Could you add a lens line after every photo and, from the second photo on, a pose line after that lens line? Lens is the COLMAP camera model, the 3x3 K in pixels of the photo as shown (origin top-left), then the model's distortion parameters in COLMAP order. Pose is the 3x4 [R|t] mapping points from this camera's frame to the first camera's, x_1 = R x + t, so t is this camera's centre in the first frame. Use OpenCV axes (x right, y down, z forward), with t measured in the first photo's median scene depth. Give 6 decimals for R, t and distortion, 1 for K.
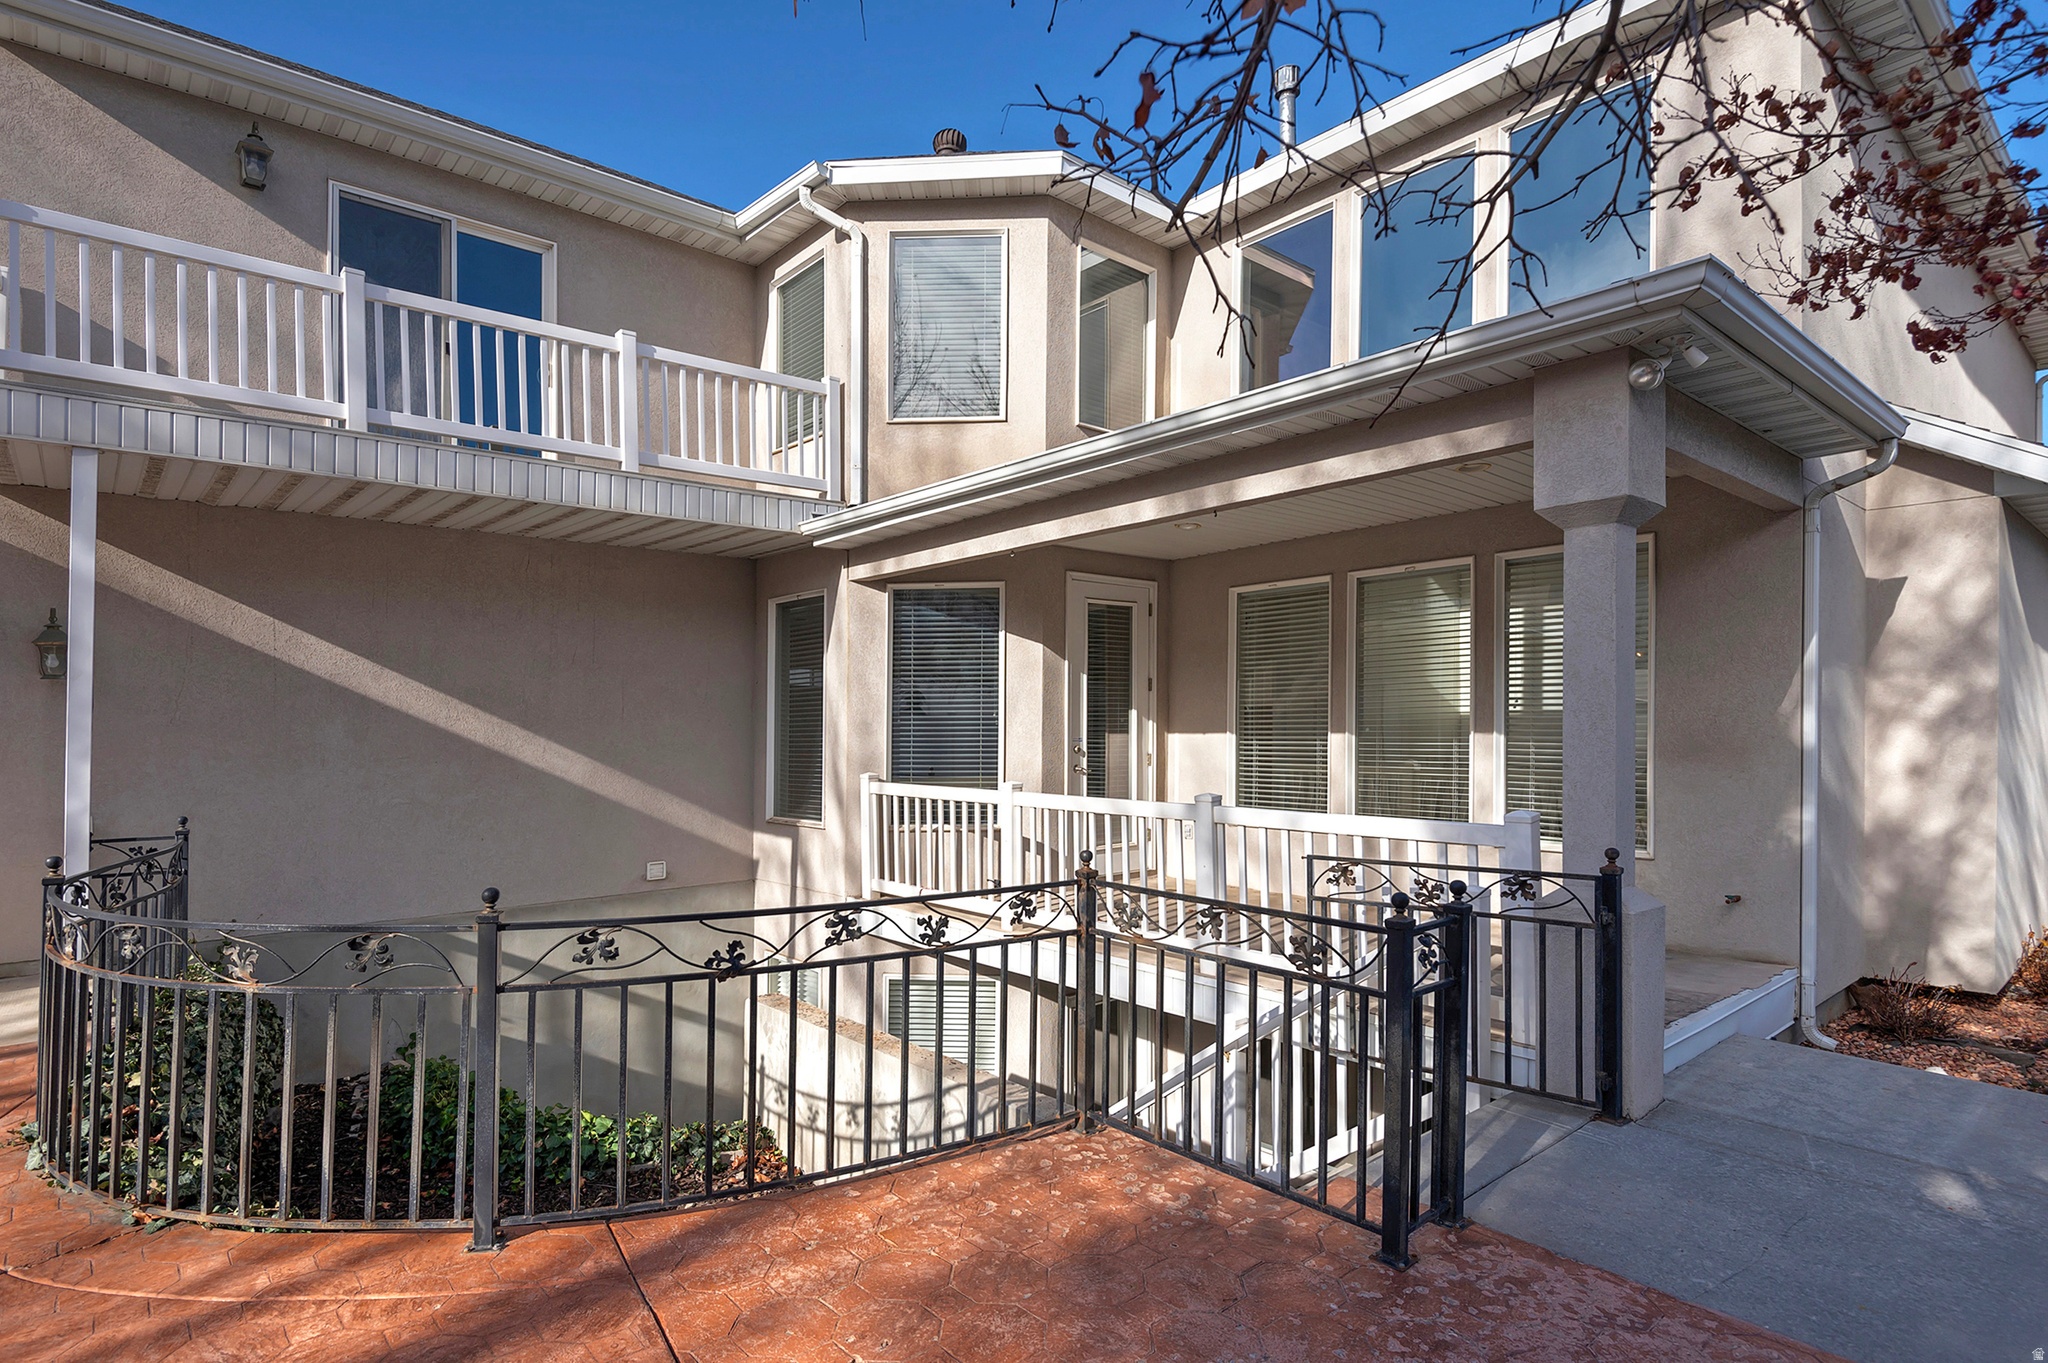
lens RADIAL K [[963.9, 0, 1034.8], [0, 963.9, 690.8], [0, 0, 1]] dist [-0.000130, -0.001920]
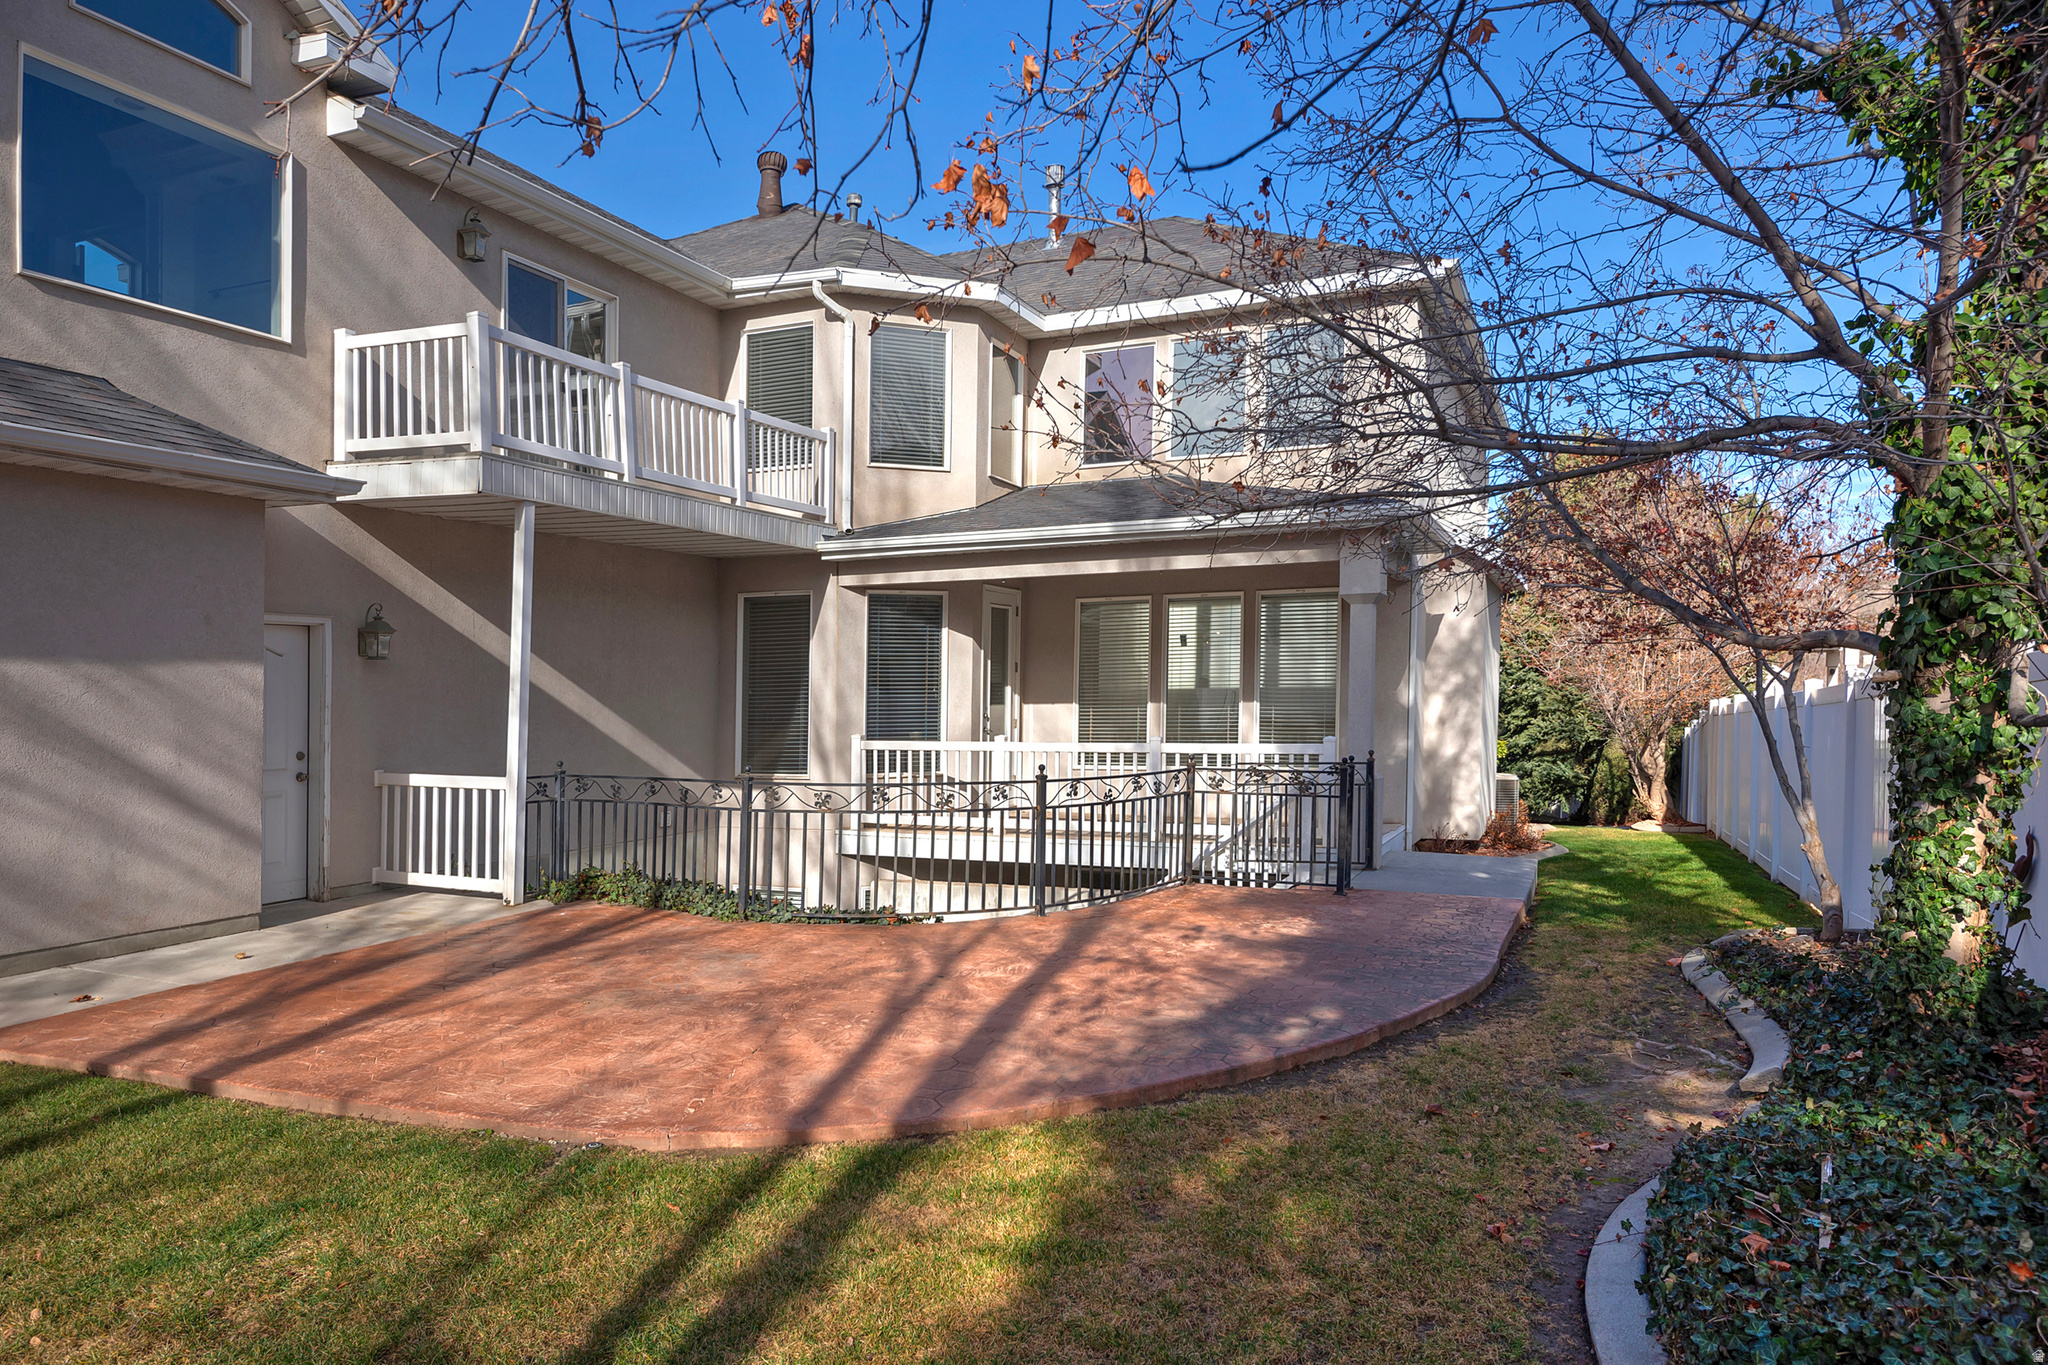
lens RADIAL K [[1340.0, 0, 1007.6], [0, 1340.0, 703.0], [0, 0, 1]] dist [-0.004398, -0.000210]
pose [[0.879068, -0.004157, 0.476679, -0.855486], [-0.012989, 0.999382, 0.032669, -0.019657], [-0.476520, -0.034910, 0.878470, -0.702105]]
